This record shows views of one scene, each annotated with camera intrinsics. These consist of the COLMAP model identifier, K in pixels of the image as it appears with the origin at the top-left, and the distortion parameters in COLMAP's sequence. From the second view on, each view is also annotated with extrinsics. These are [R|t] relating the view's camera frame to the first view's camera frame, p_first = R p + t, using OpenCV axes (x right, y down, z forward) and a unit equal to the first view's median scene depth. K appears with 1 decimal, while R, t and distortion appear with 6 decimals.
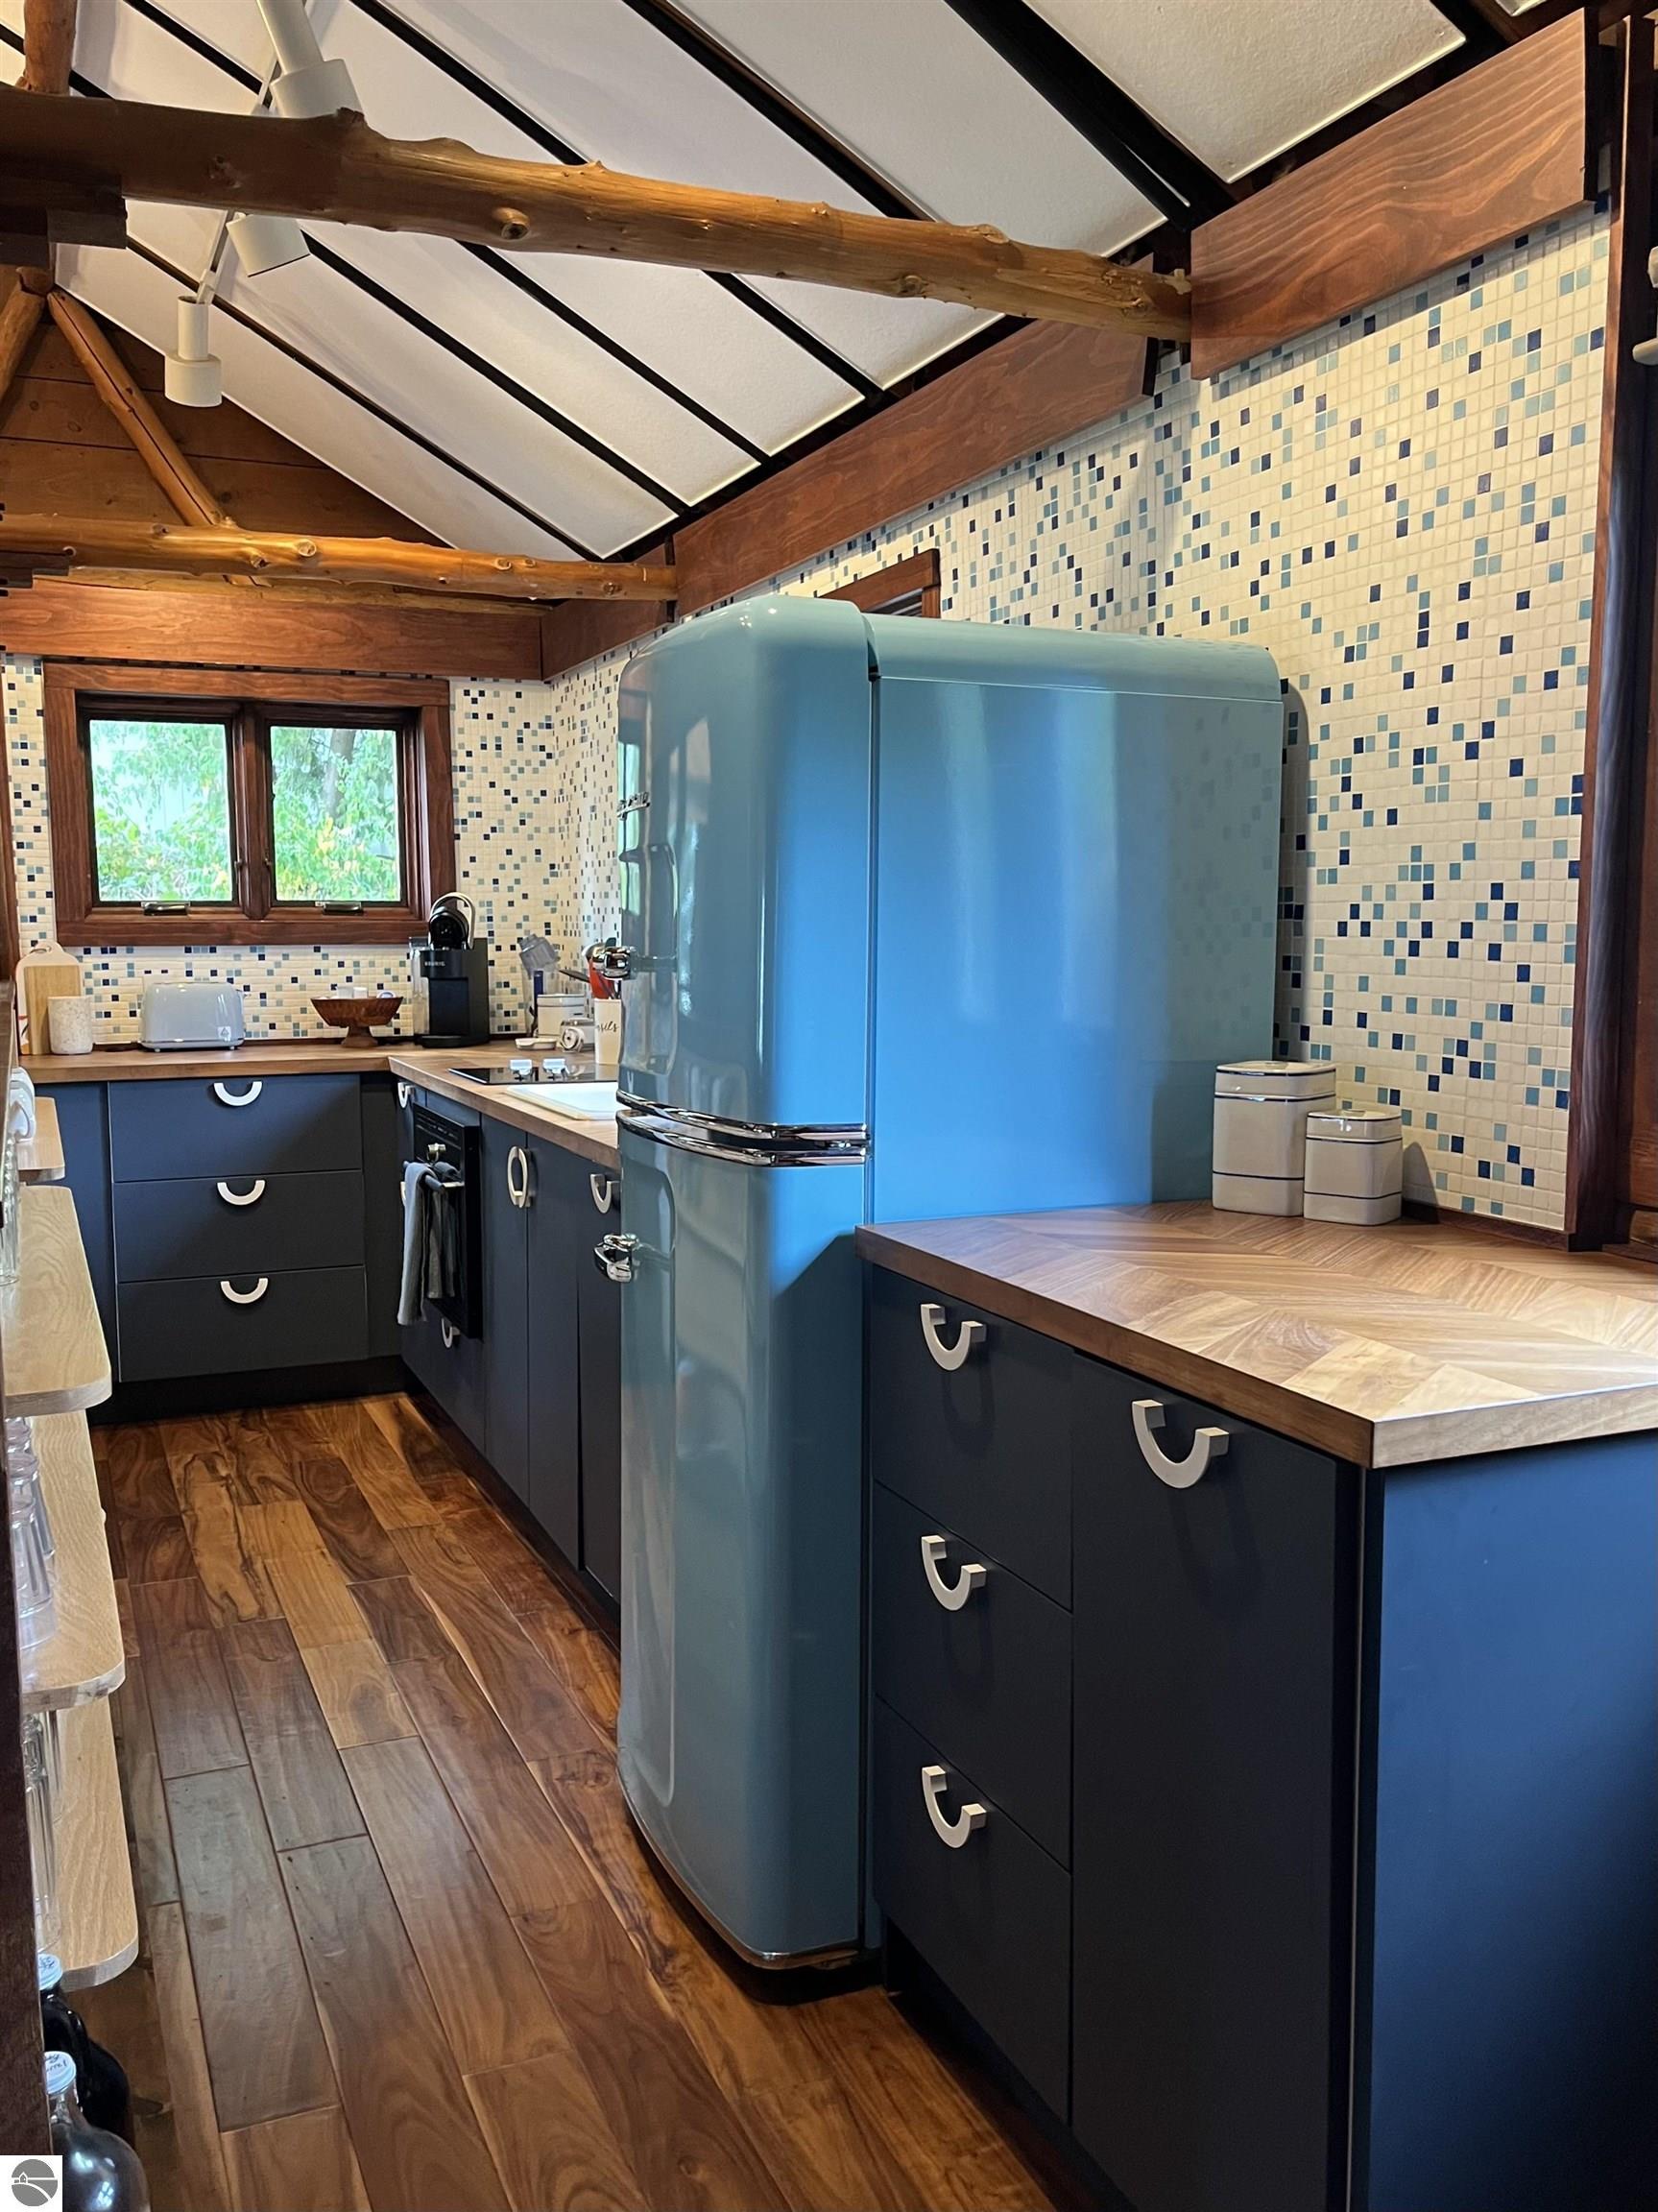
lens RADIAL K [[1872.2, 0, 828.6], [0, 1872.2, 1118.7], [0, 0, 1]] dist [-0.010020, 0.100475]
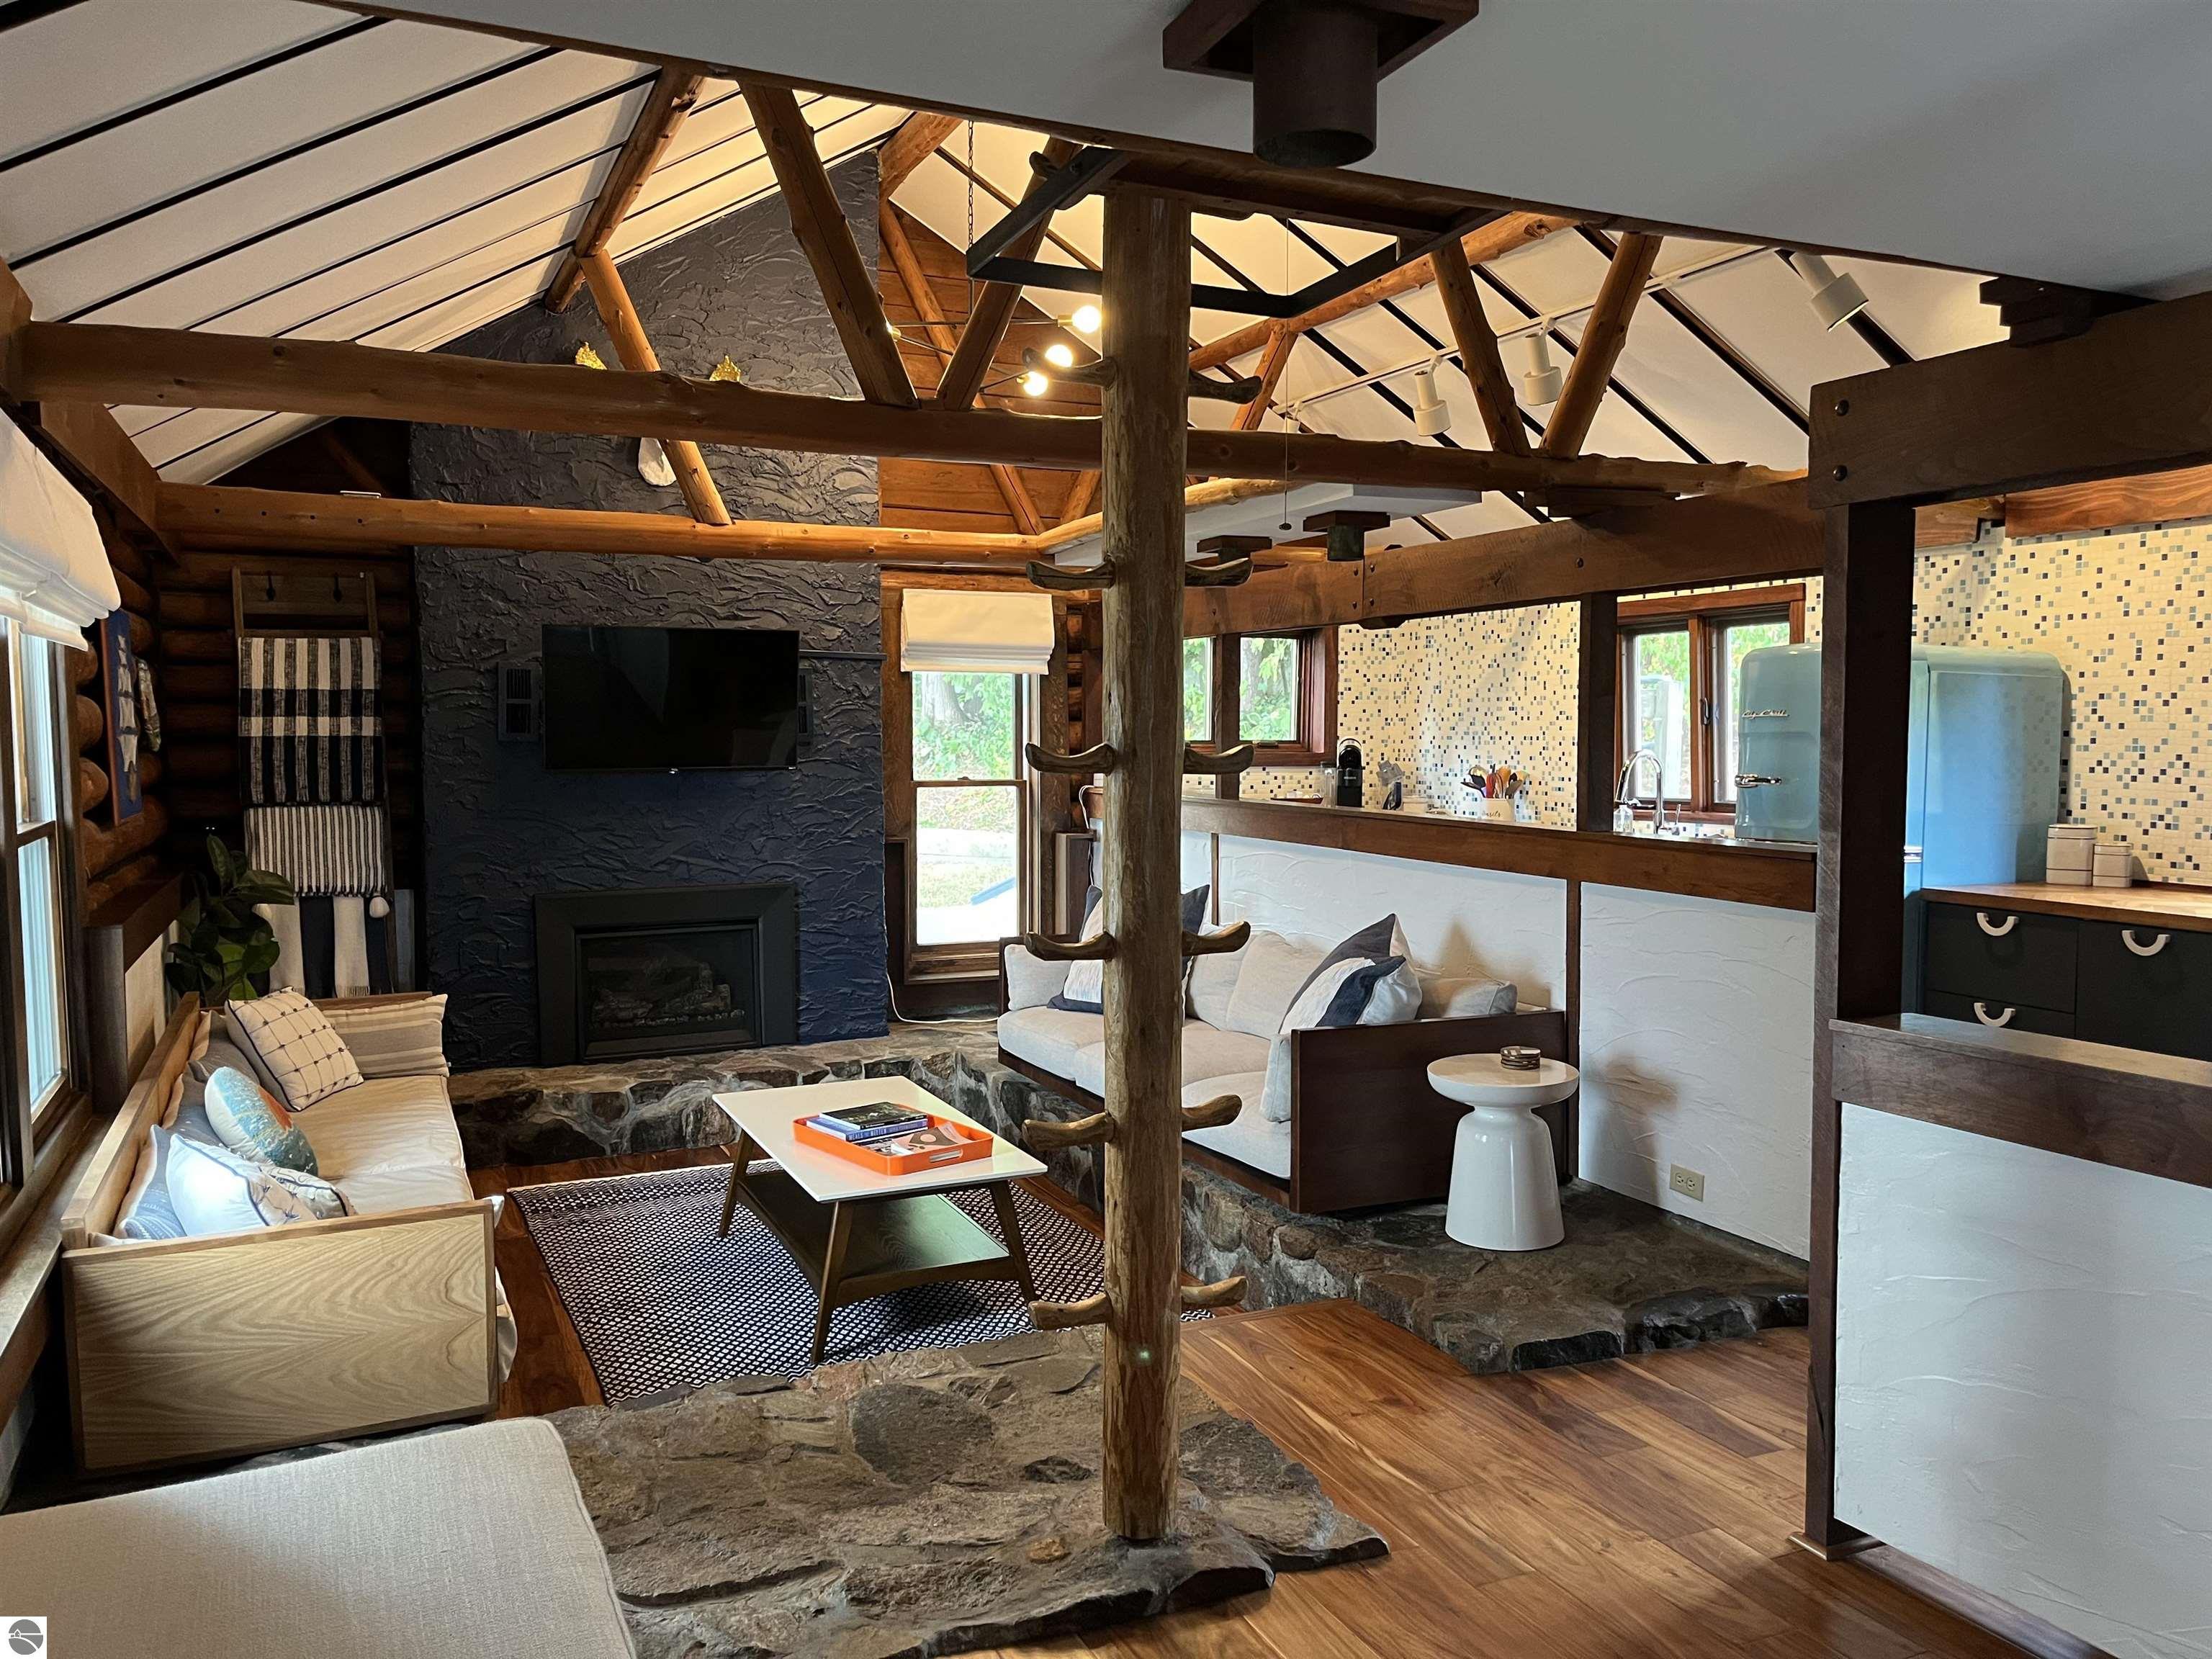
lens RADIAL K [[1658.5, 0, 1106.0], [0, 1658.5, 829.5], [0, 0, 1]] dist [0.095478, -0.121353]
pose [[0.999639, 0.003393, 0.026636, -1.088994], [-0.002152, 0.998917, -0.046470, 0.082727], [-0.026765, 0.046396, 0.998564, -1.182424]]
